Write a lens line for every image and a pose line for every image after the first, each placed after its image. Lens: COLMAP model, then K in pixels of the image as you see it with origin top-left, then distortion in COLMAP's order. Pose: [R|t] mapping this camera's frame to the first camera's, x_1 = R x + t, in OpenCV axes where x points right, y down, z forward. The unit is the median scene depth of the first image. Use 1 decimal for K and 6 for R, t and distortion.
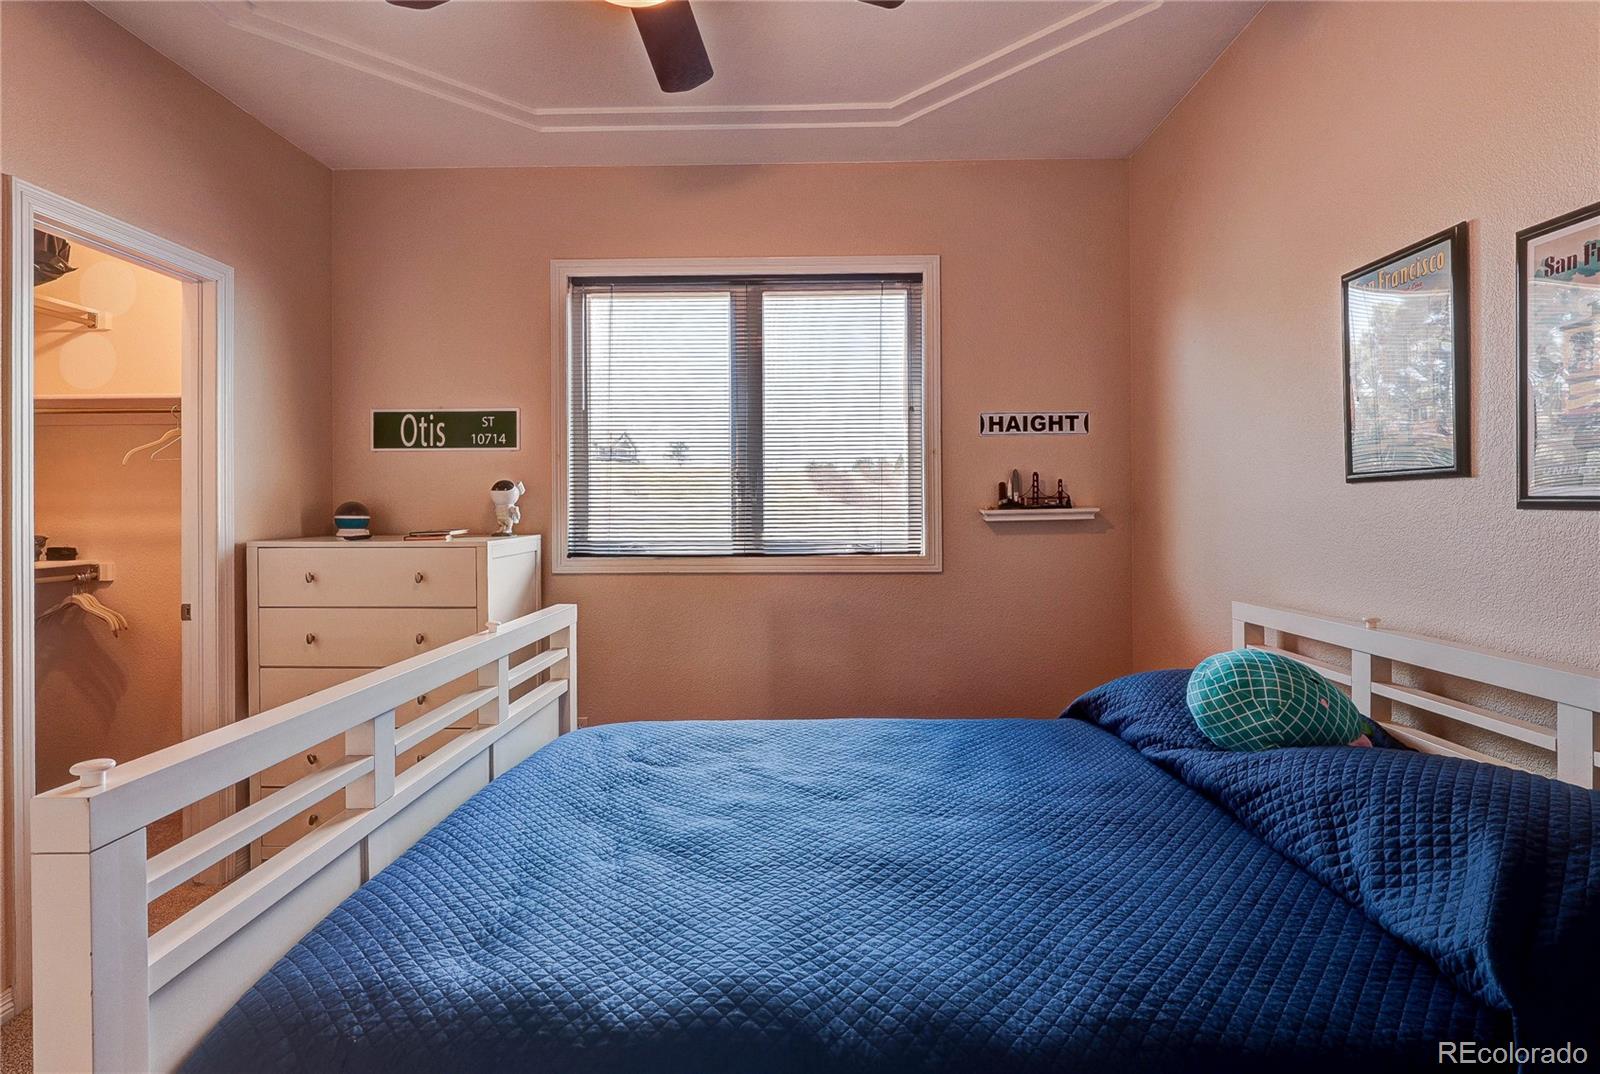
lens RADIAL K [[781.4, 0, 800.0], [0, 781.4, 537.0], [0, 0, 1]] dist [-0.002048, -0.000589]
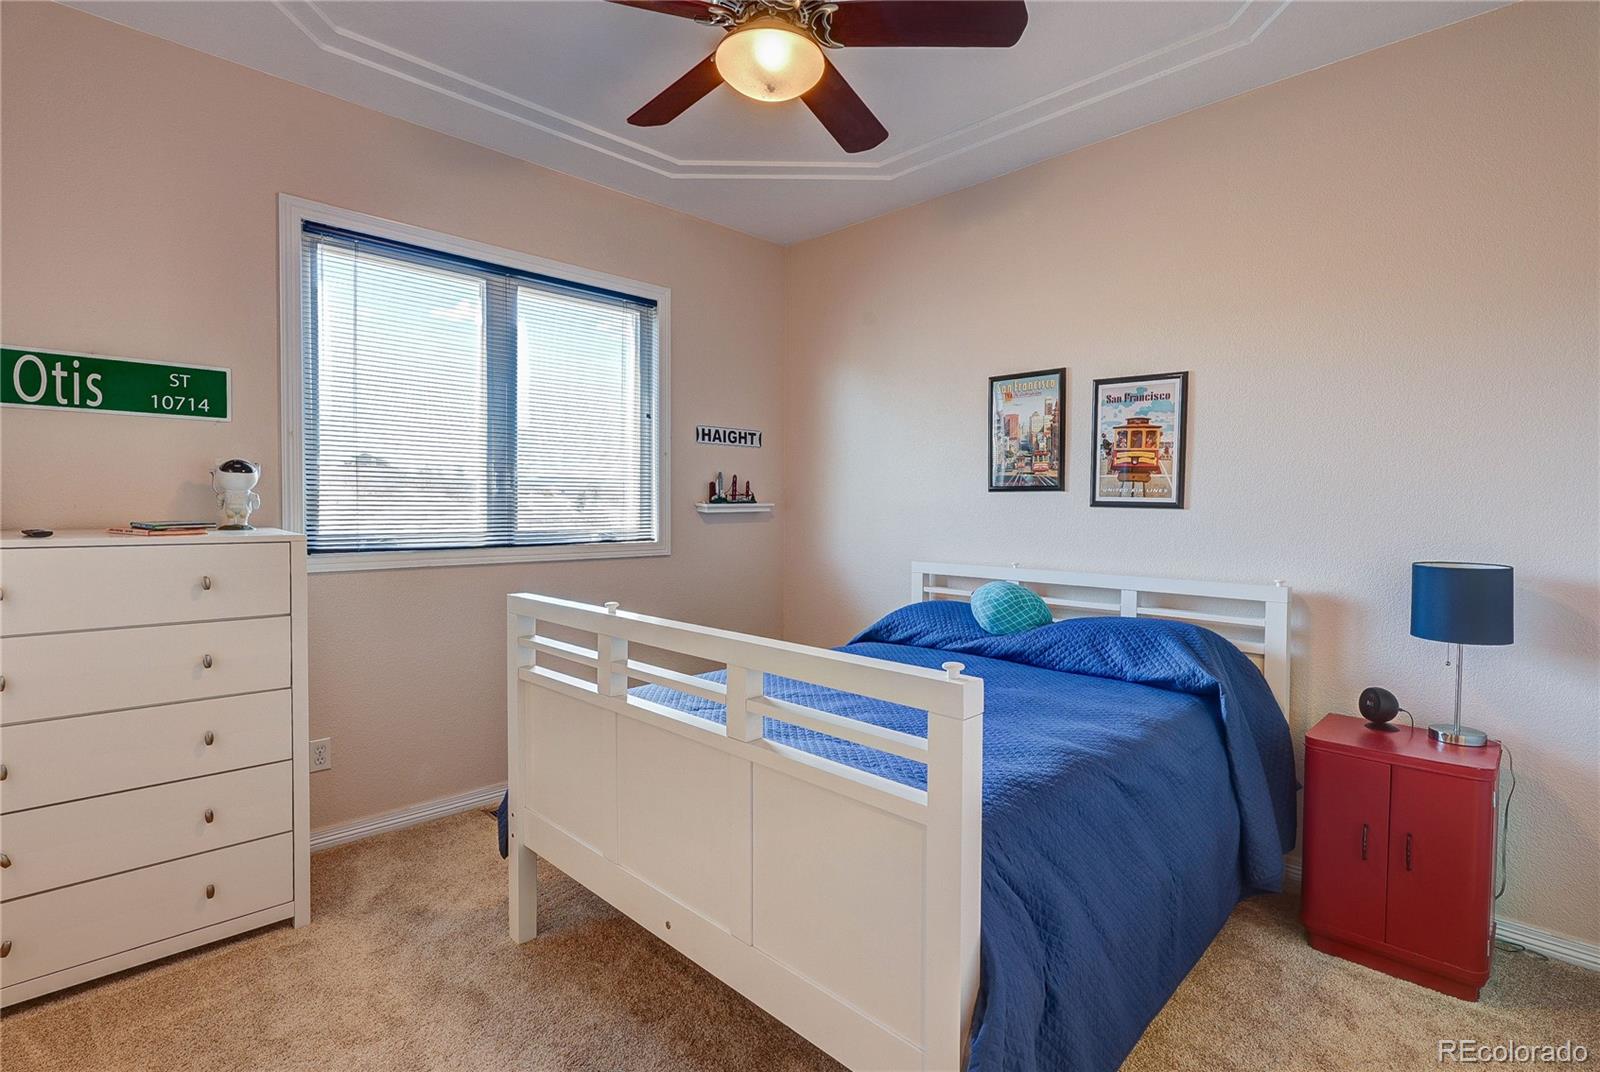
lens RADIAL K [[762.6, 0, 796.9], [0, 762.6, 560.1], [0, 0, 1]] dist [-0.000537, 0.000329]
pose [[0.697389, -0.041439, 0.715494, -0.529321], [0.013668, 0.998914, 0.044532, 0.003183], [-0.716563, -0.021277, 0.697198, 0.041913]]
